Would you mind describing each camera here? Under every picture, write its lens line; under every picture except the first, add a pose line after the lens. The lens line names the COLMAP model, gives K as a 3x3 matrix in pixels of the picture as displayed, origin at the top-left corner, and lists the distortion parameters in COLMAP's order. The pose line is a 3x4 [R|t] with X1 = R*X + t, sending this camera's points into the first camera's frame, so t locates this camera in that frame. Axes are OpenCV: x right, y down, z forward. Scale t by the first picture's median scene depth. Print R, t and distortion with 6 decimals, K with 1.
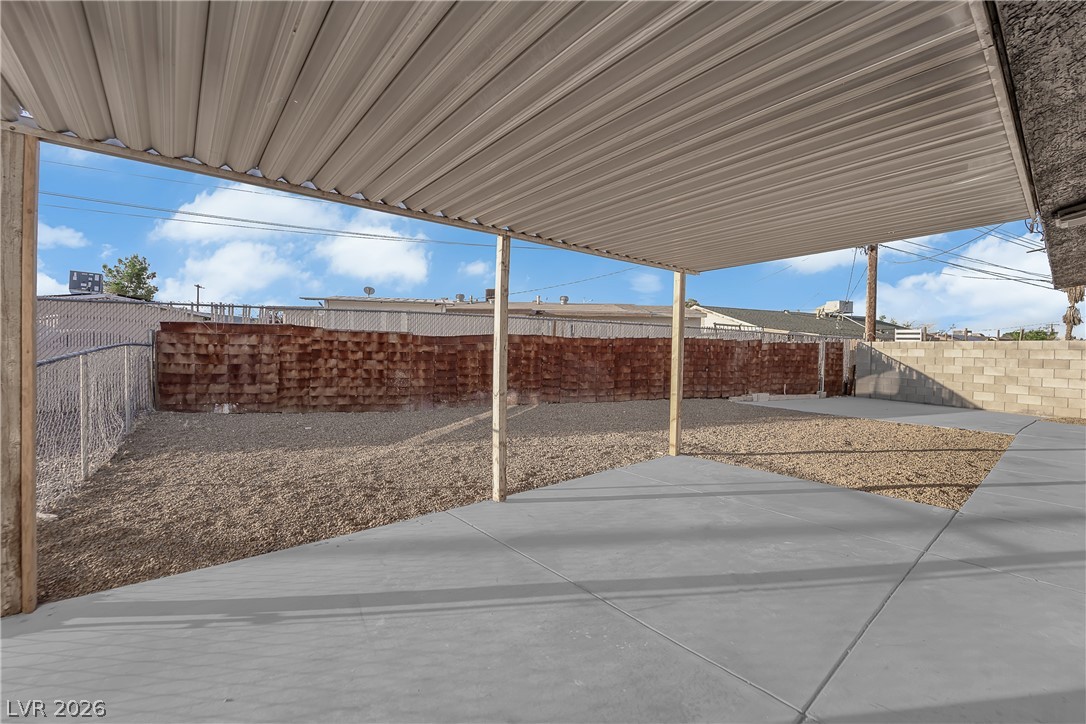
lens RADIAL K [[440.9, 0, 545.8], [0, 440.9, 359.4], [0, 0, 1]] dist [-0.003220, -0.000067]
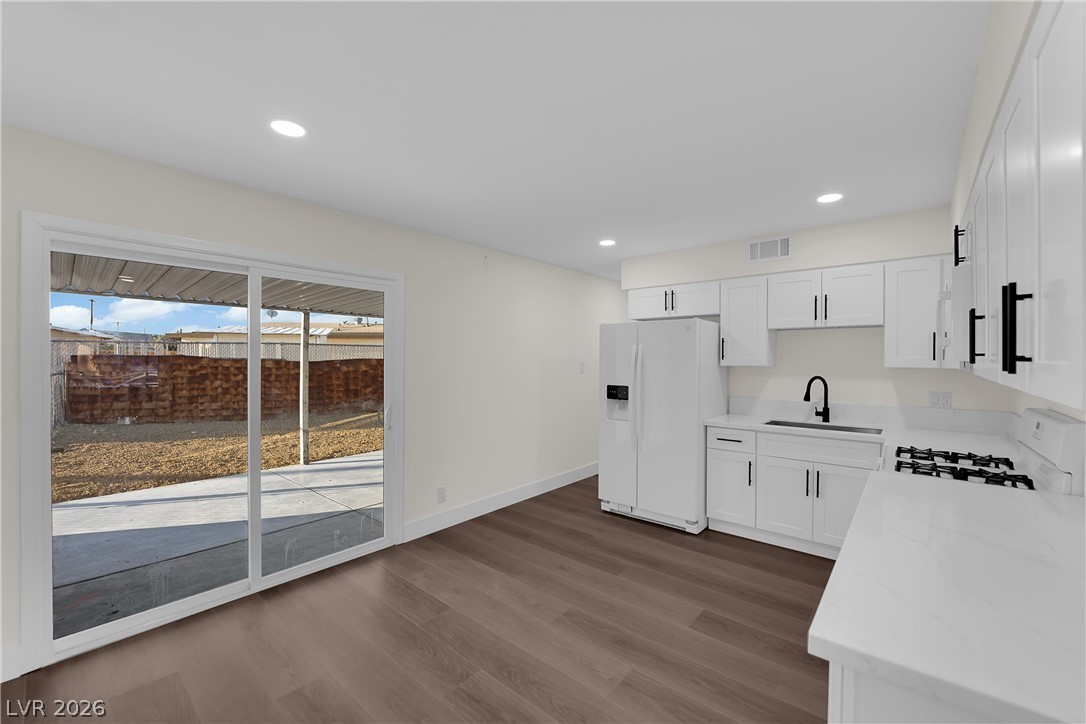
lens RADIAL K [[440.9, 0, 542.5], [0, 440.9, 361.7], [0, 0, 1]] dist [-0.003220, -0.000067]
pose [[0.991074, -0.014166, 0.132561, 0.308839], [0.016431, 0.999737, -0.016008, -0.020565], [-0.132299, 0.018043, 0.991046, -0.436855]]
